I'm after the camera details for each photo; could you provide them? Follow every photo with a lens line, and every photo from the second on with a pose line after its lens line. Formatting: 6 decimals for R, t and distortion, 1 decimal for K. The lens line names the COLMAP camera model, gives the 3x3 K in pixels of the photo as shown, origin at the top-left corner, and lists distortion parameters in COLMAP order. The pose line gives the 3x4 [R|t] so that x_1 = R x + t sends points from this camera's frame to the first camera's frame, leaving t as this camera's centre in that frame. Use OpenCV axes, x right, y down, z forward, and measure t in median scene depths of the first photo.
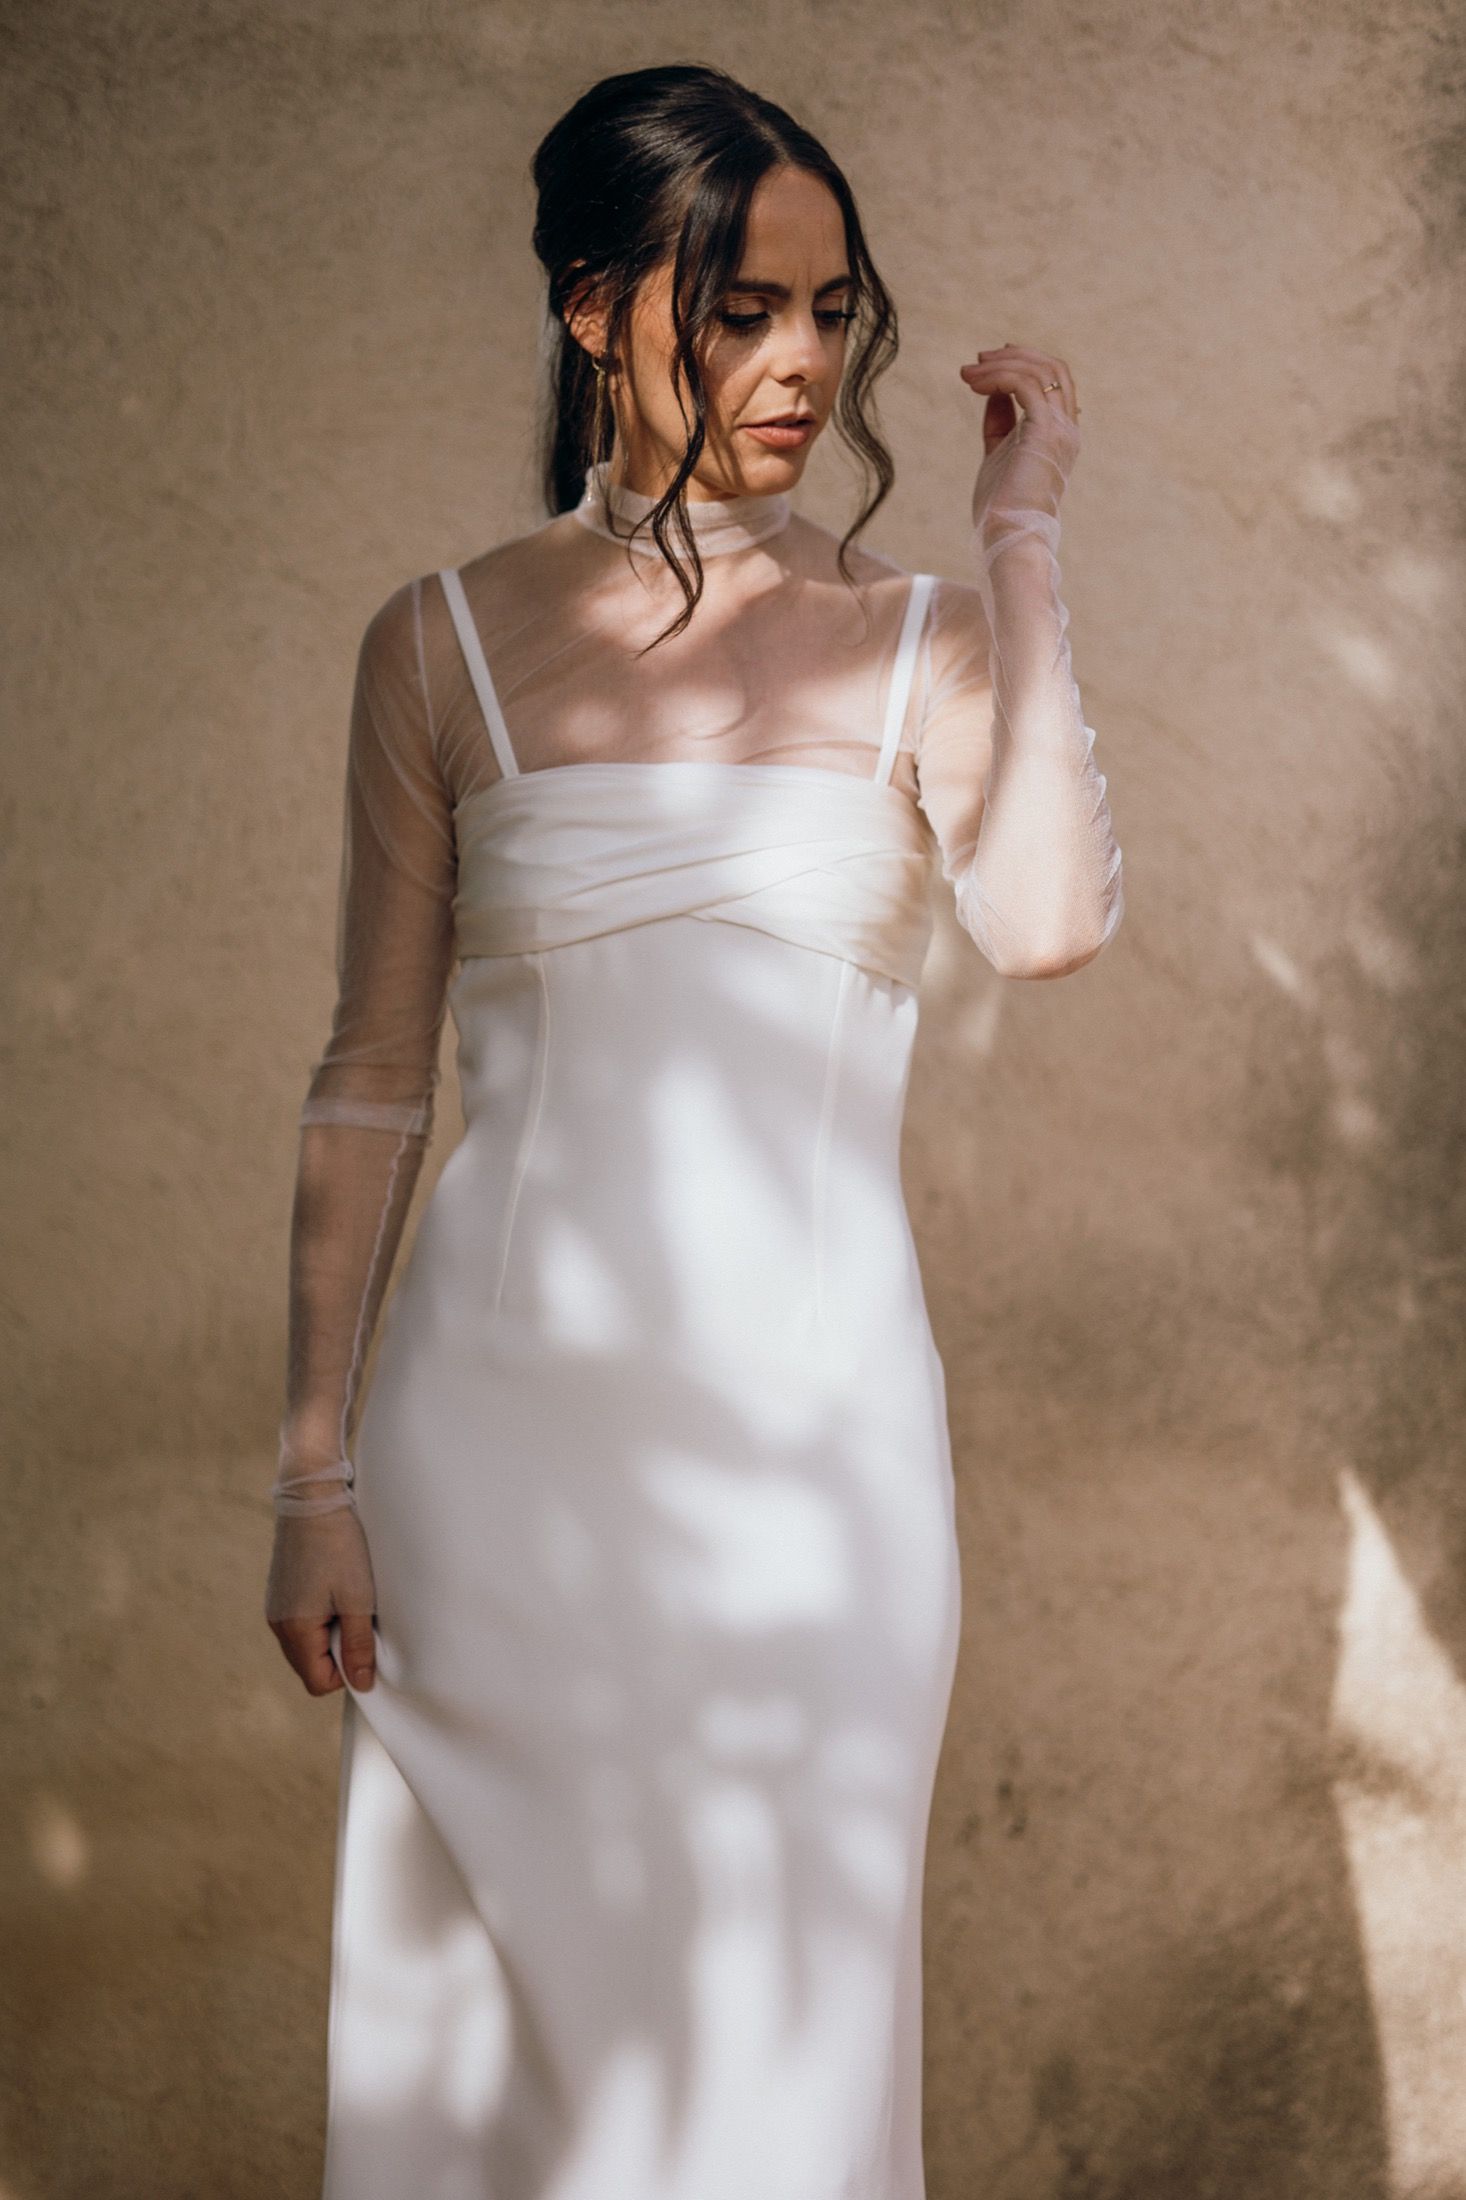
lens RADIAL K [[5100.6, 0, 731.4], [0, 5100.6, 927.8], [0, 0, 1]] dist [-0.085530, 0.663413]
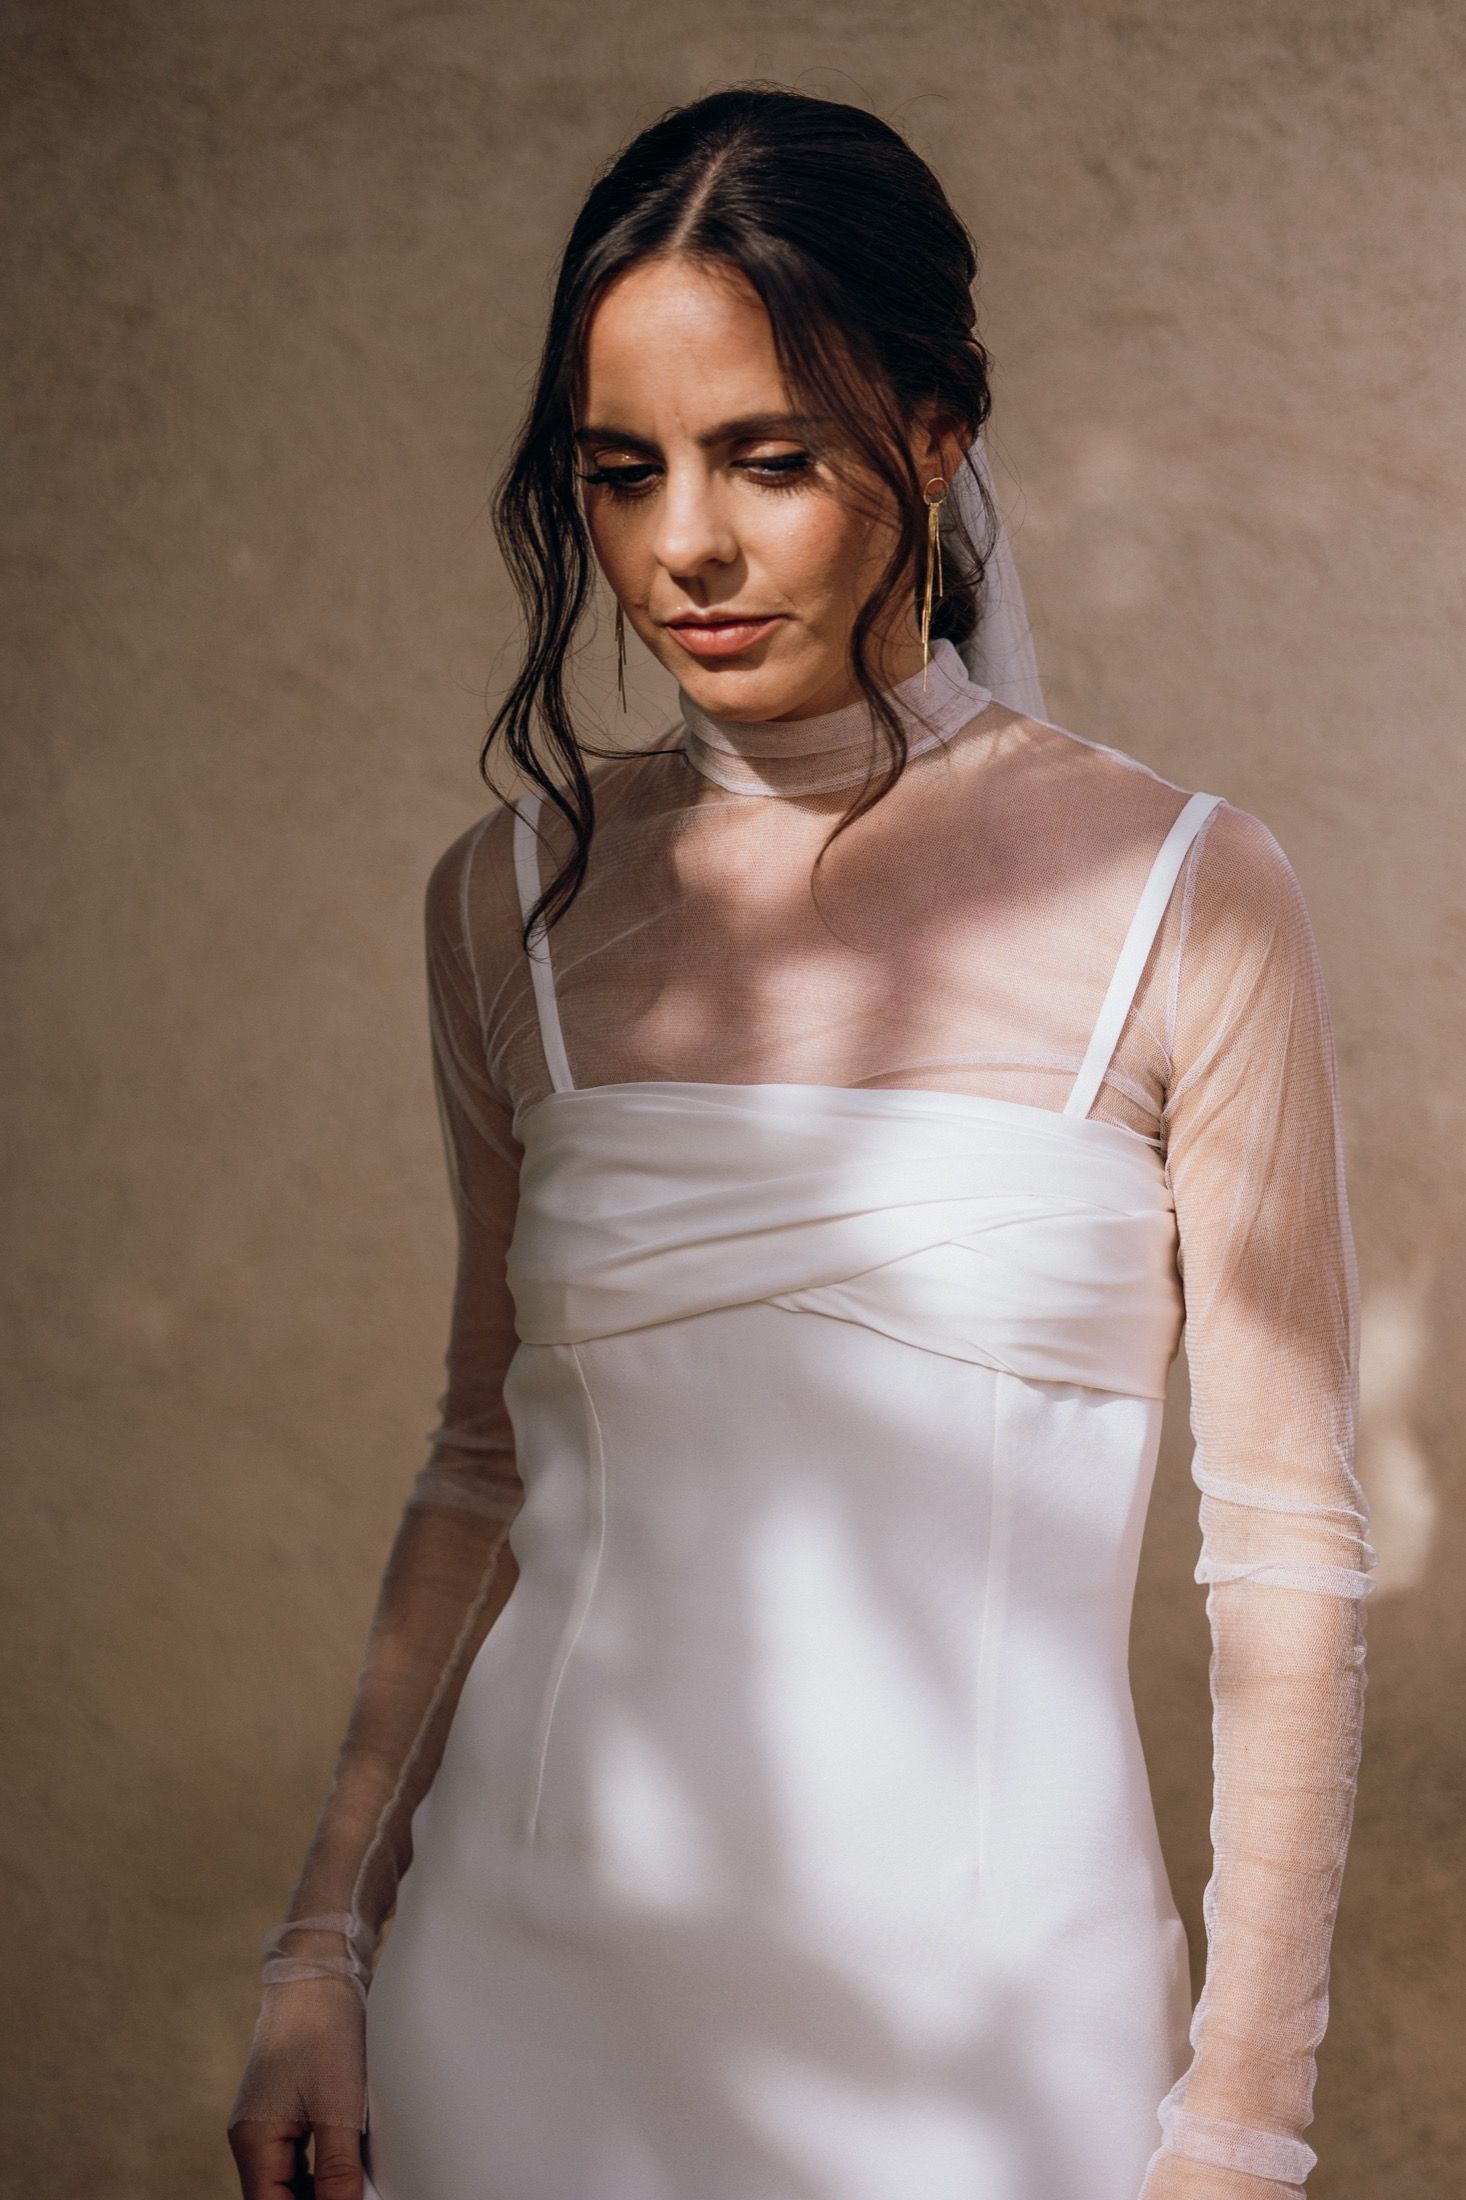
lens RADIAL K [[5346.8, 0, 735.2], [0, 5346.8, 956.6], [0, 0, 1]] dist [0.018232, 0.285443]
pose [[0.993369, 0.003145, -0.114928, 0.051838], [-0.005550, 0.999772, -0.020613, -0.025694], [0.114837, 0.021115, 0.993160, 0.197563]]
